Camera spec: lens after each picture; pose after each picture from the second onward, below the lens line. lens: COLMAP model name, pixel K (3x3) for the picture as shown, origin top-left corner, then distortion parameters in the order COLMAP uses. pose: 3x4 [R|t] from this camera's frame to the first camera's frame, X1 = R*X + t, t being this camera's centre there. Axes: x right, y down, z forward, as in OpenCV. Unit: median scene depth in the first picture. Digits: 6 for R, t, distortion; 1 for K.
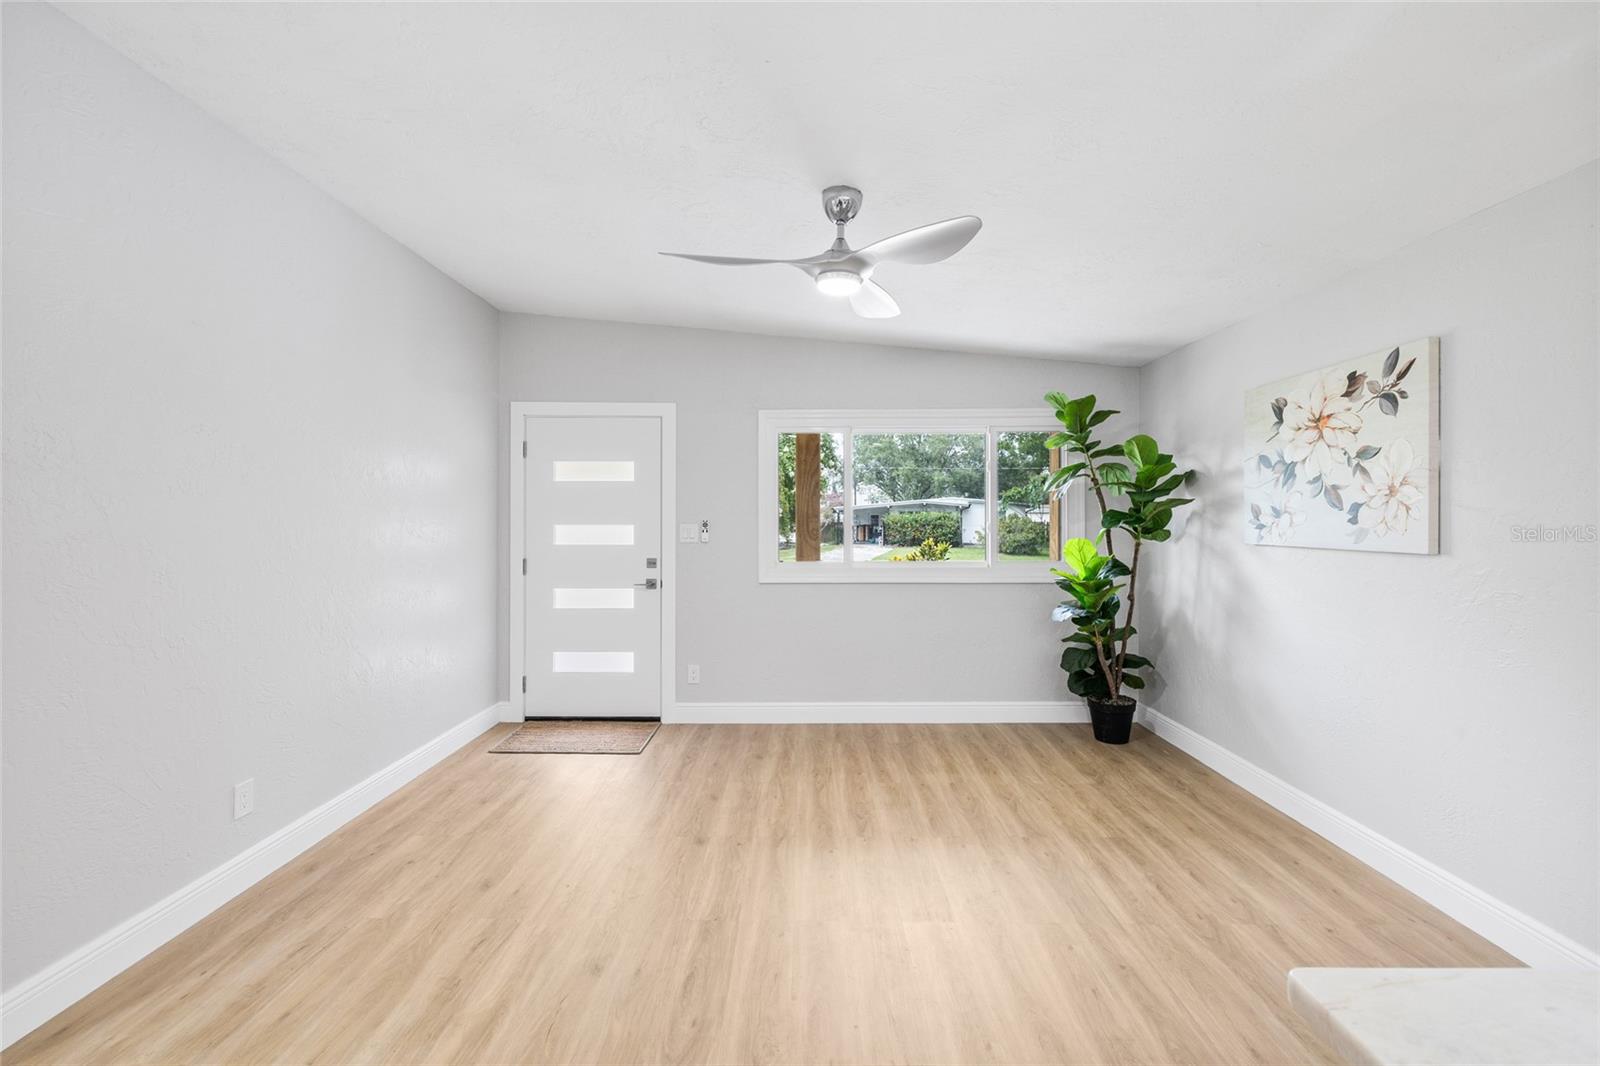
lens RADIAL K [[678.3, 0, 799.4], [0, 678.3, 521.9], [0, 0, 1]] dist [-0.000006, -0.000082]
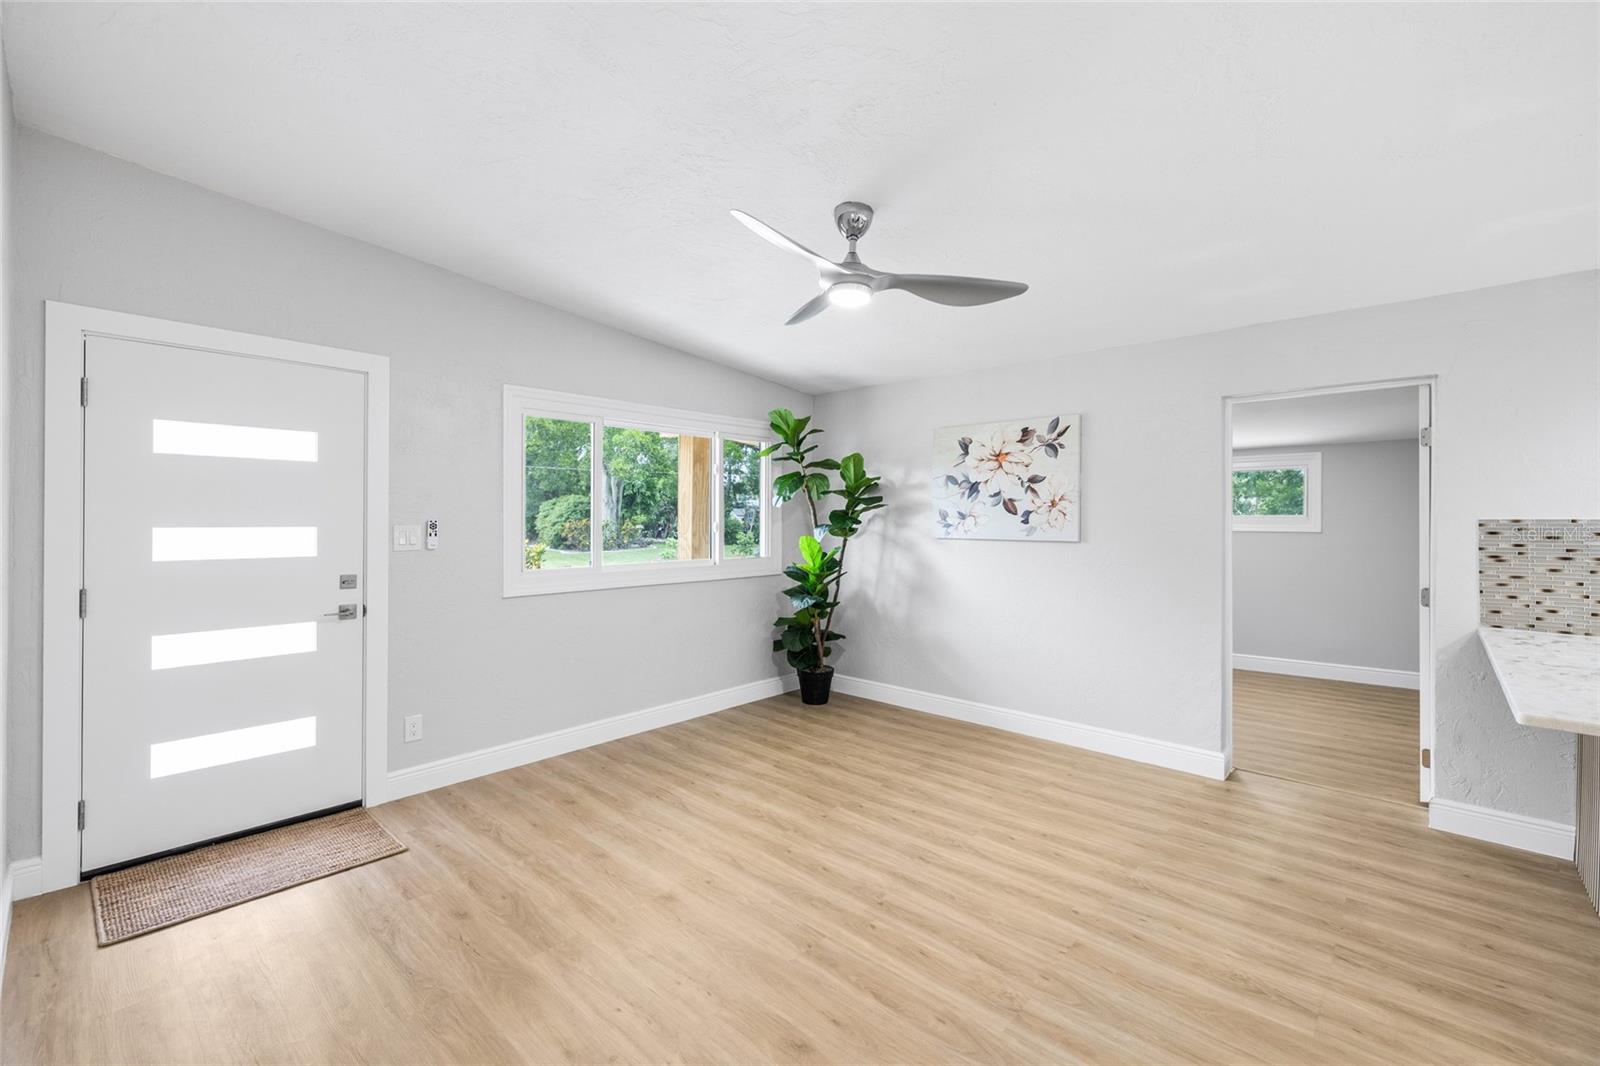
lens RADIAL K [[678.3, 0, 799.4], [0, 678.3, 521.9], [0, 0, 1]] dist [-0.000006, -0.000082]
pose [[0.672372, -0.000849, 0.740213, -0.491567], [-0.001169, 0.999997, 0.002209, -0.002809], [-0.740212, -0.002351, 0.672369, 0.225770]]
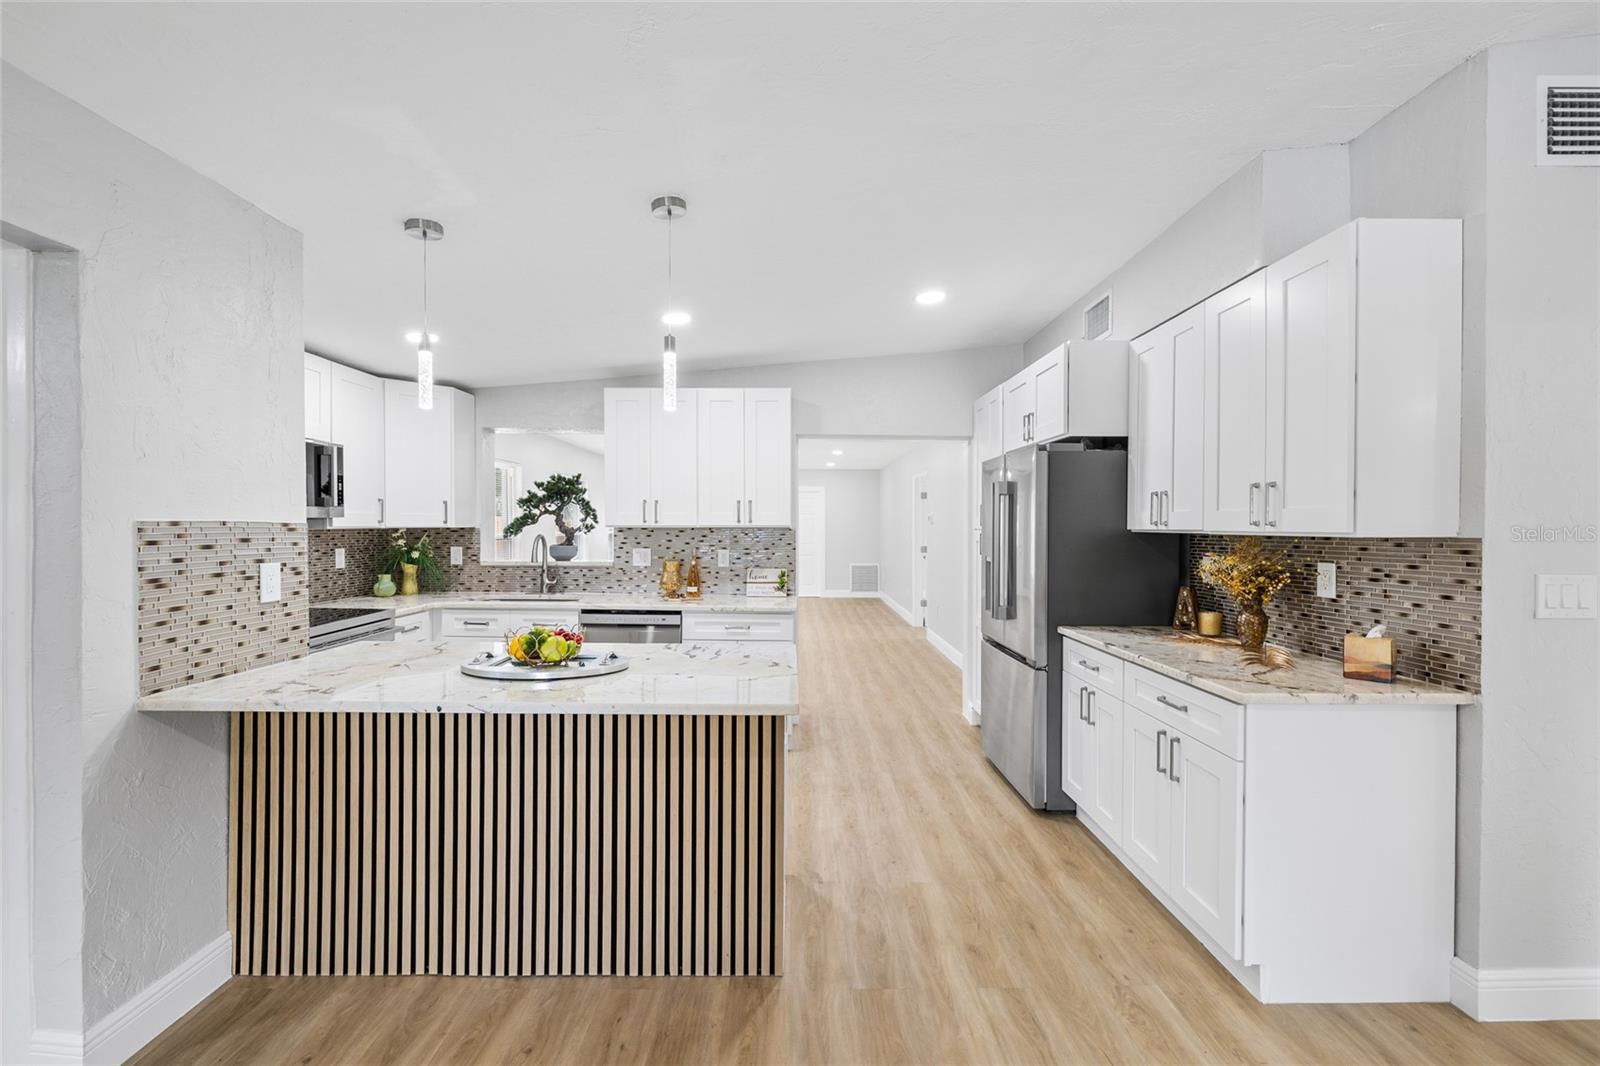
lens RADIAL K [[678.3, 0, 799.4], [0, 678.3, 521.9], [0, 0, 1]] dist [-0.000006, -0.000082]
pose [[-0.999793, -0.002290, -0.020238, 0.134606], [-0.002238, 0.999994, -0.002608, -0.003998], [0.020244, -0.002563, -0.999792, 0.636092]]
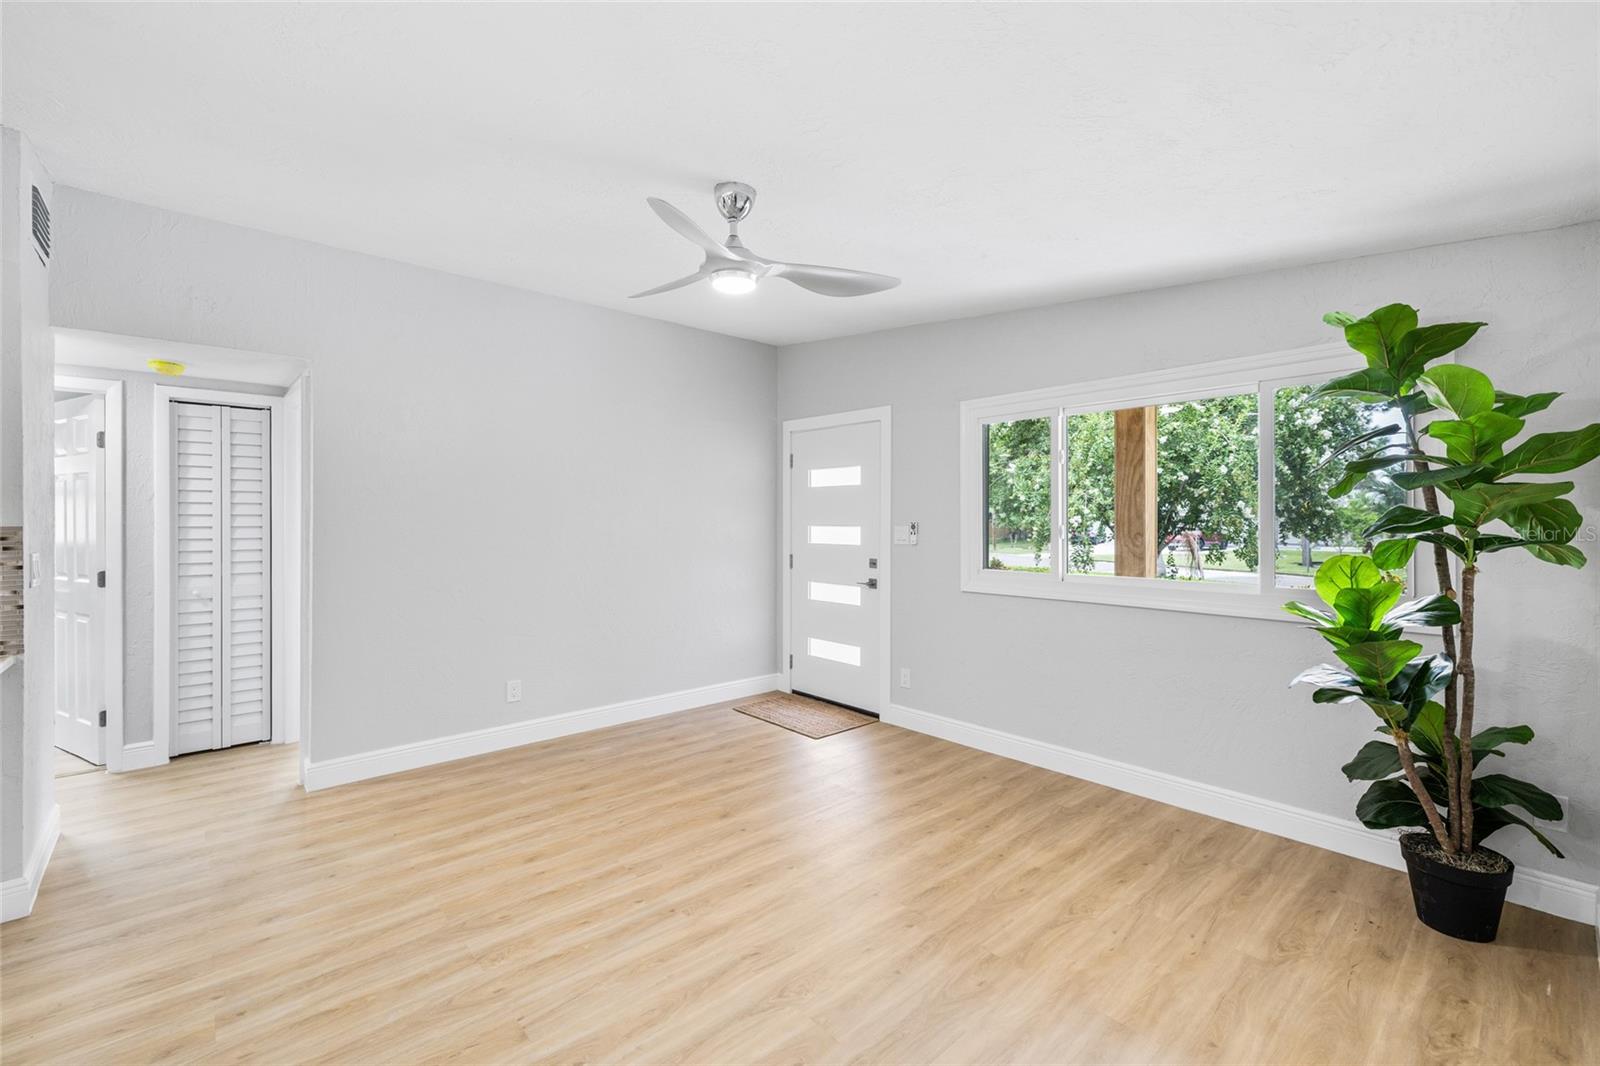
lens RADIAL K [[678.3, 0, 799.4], [0, 678.3, 521.9], [0, 0, 1]] dist [-0.000006, -0.000082]
pose [[0.671574, 0.002515, -0.740934, 0.550474], [-0.002873, 0.999996, 0.000791, -0.003249], [0.740932, 0.001598, 0.671578, 0.261359]]
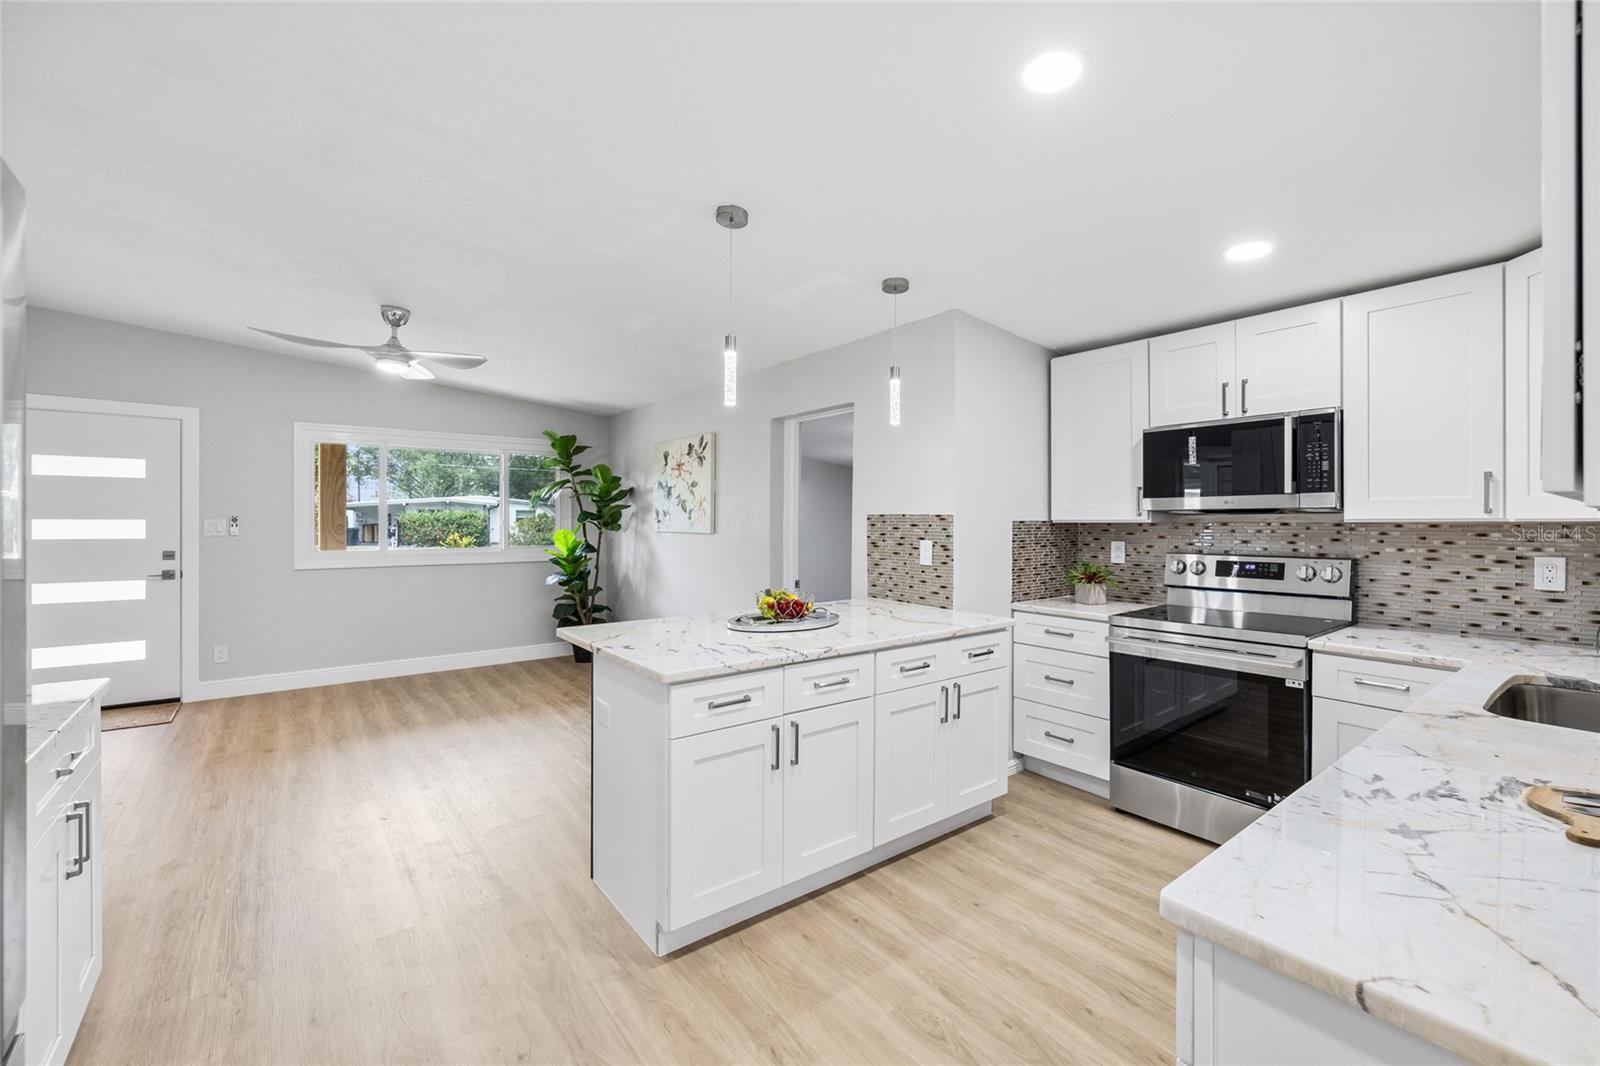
lens RADIAL K [[678.3, 0, 799.4], [0, 678.3, 521.9], [0, 0, 1]] dist [-0.000006, -0.000082]
pose [[0.788952, 0.002567, 0.614450, -0.106227], [-0.002872, 0.999996, -0.000489, 0.006753], [-0.614448, -0.001379, 0.788956, -0.532383]]
